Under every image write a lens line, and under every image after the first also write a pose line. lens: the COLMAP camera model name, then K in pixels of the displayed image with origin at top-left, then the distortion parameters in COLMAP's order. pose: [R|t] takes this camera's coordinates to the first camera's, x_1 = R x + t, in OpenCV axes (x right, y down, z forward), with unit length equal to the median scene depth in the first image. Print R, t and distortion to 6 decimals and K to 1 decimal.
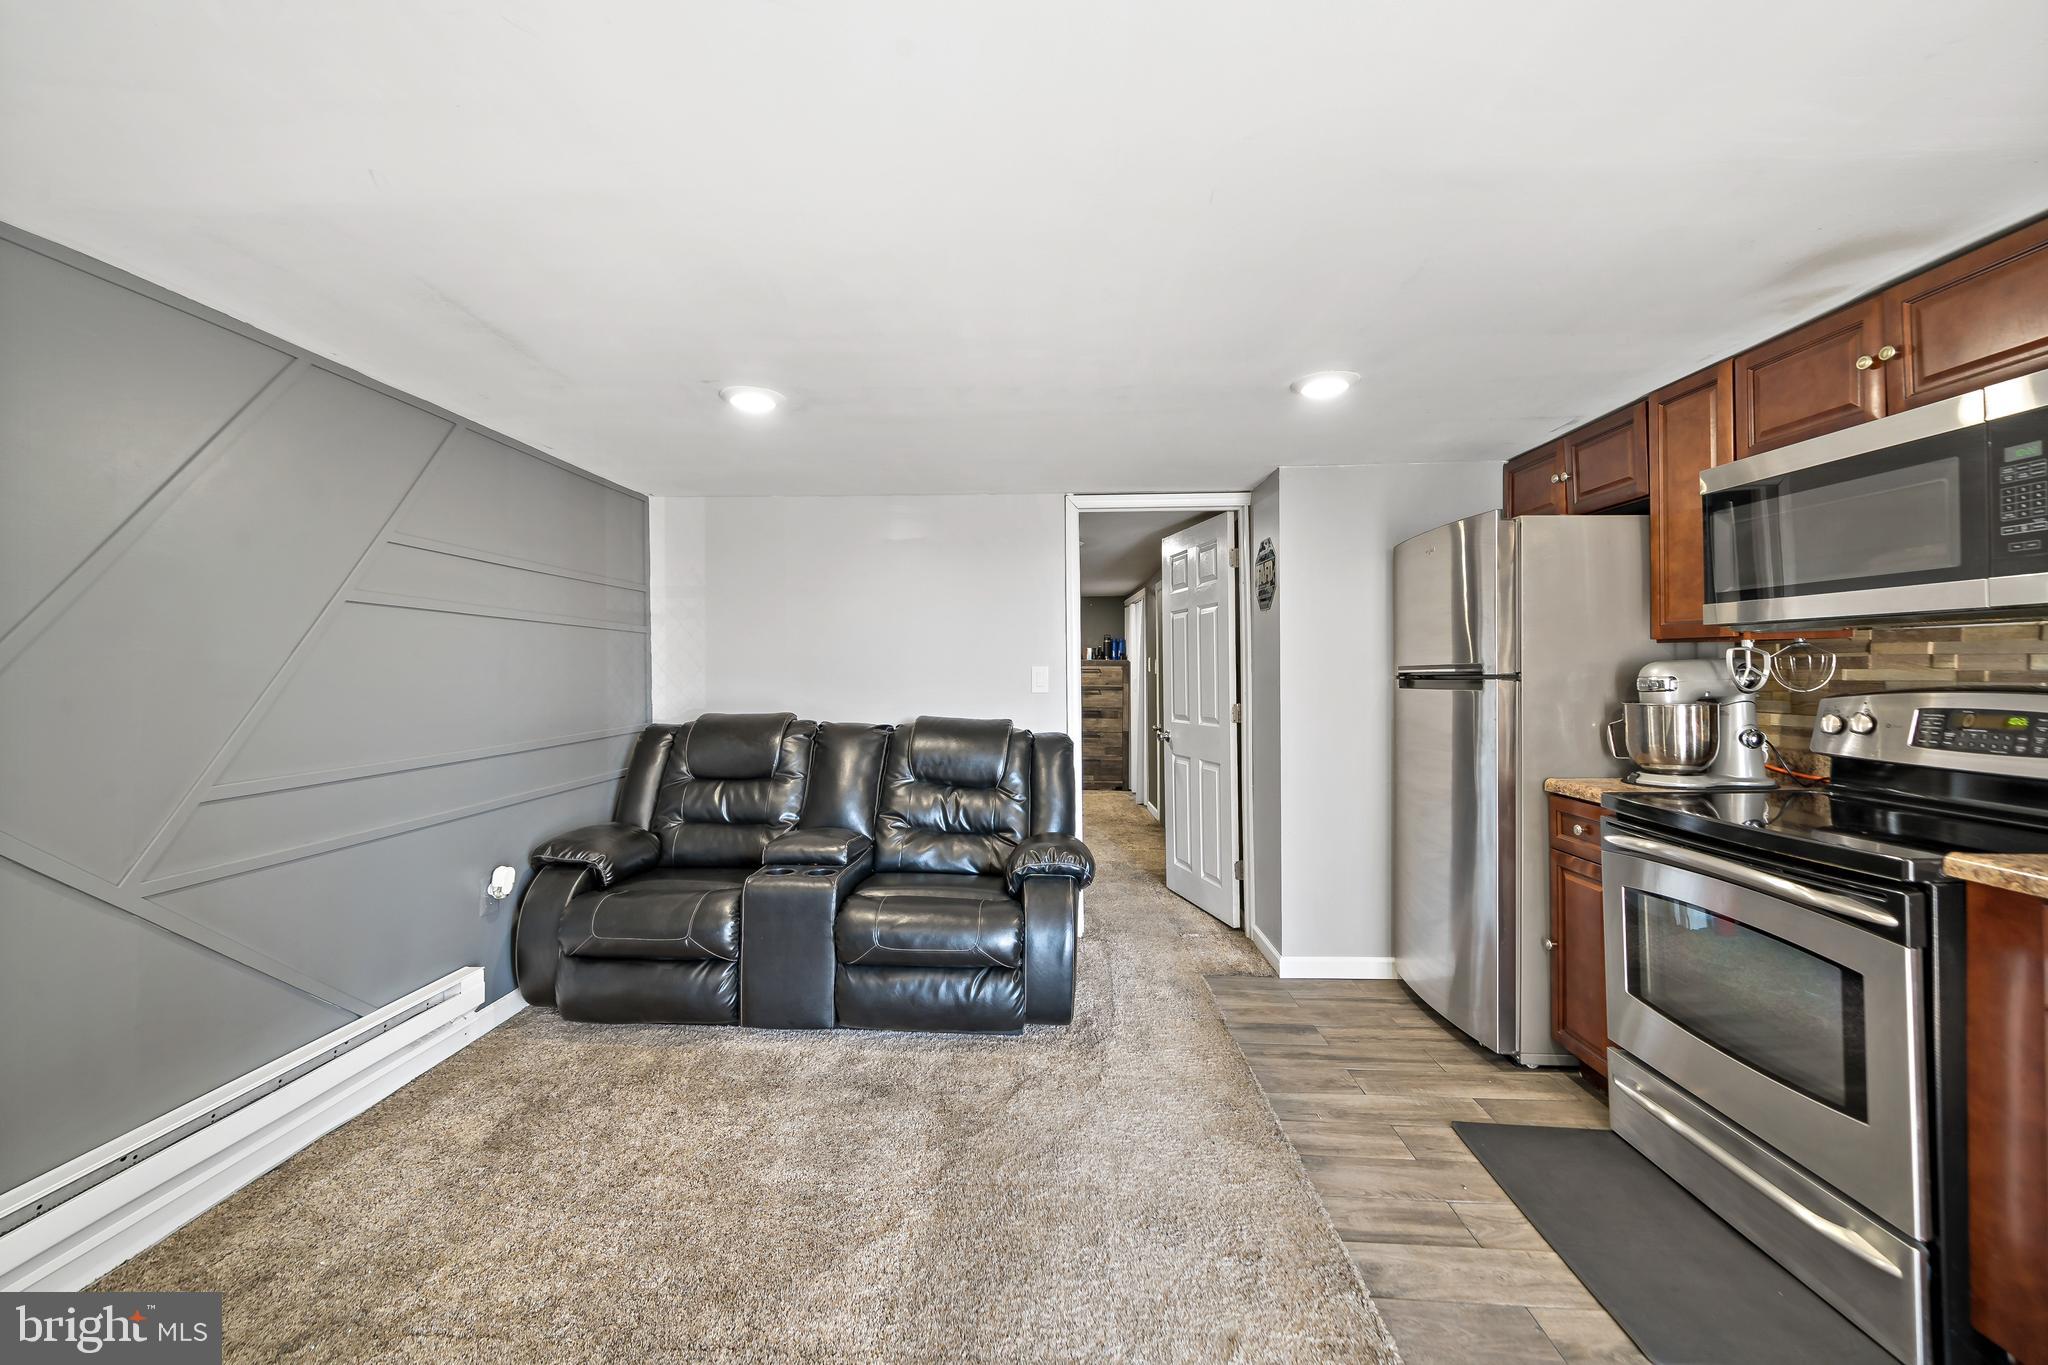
lens RADIAL K [[785.3, 0, 1002.8], [0, 785.3, 672.6], [0, 0, 1]] dist [-0.001877, -0.000105]
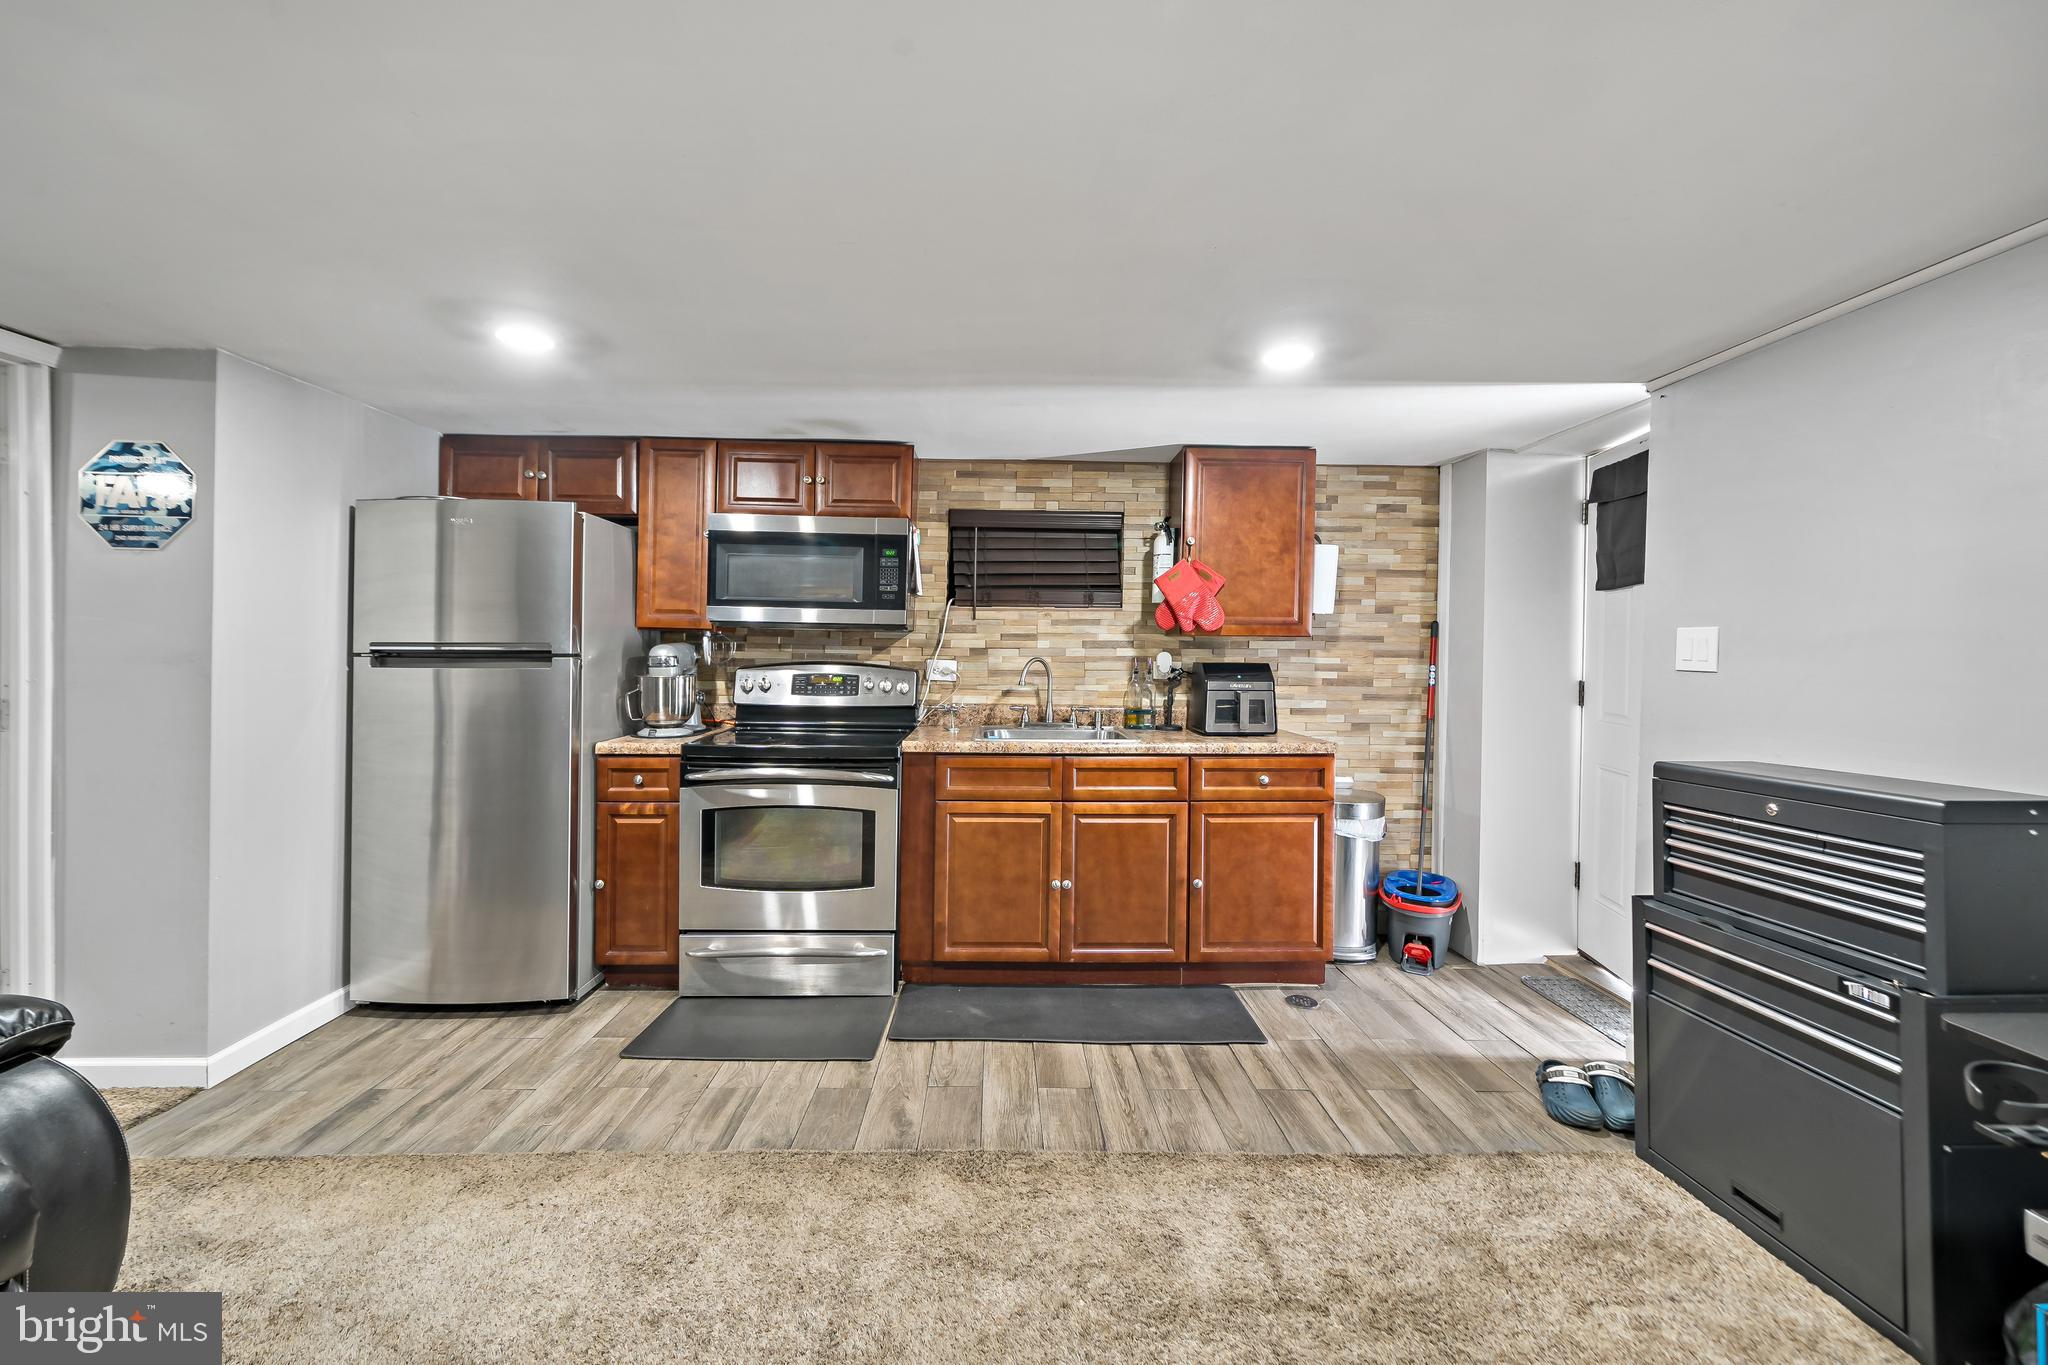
lens RADIAL K [[785.3, 0, 1008.2], [0, 785.3, 663.7], [0, 0, 1]] dist [-0.001877, -0.000105]
pose [[-0.056716, -0.012079, 0.998317, -0.521780], [-0.012209, 0.999860, 0.011404, -0.003449], [-0.998316, -0.011542, -0.056855, 0.475609]]
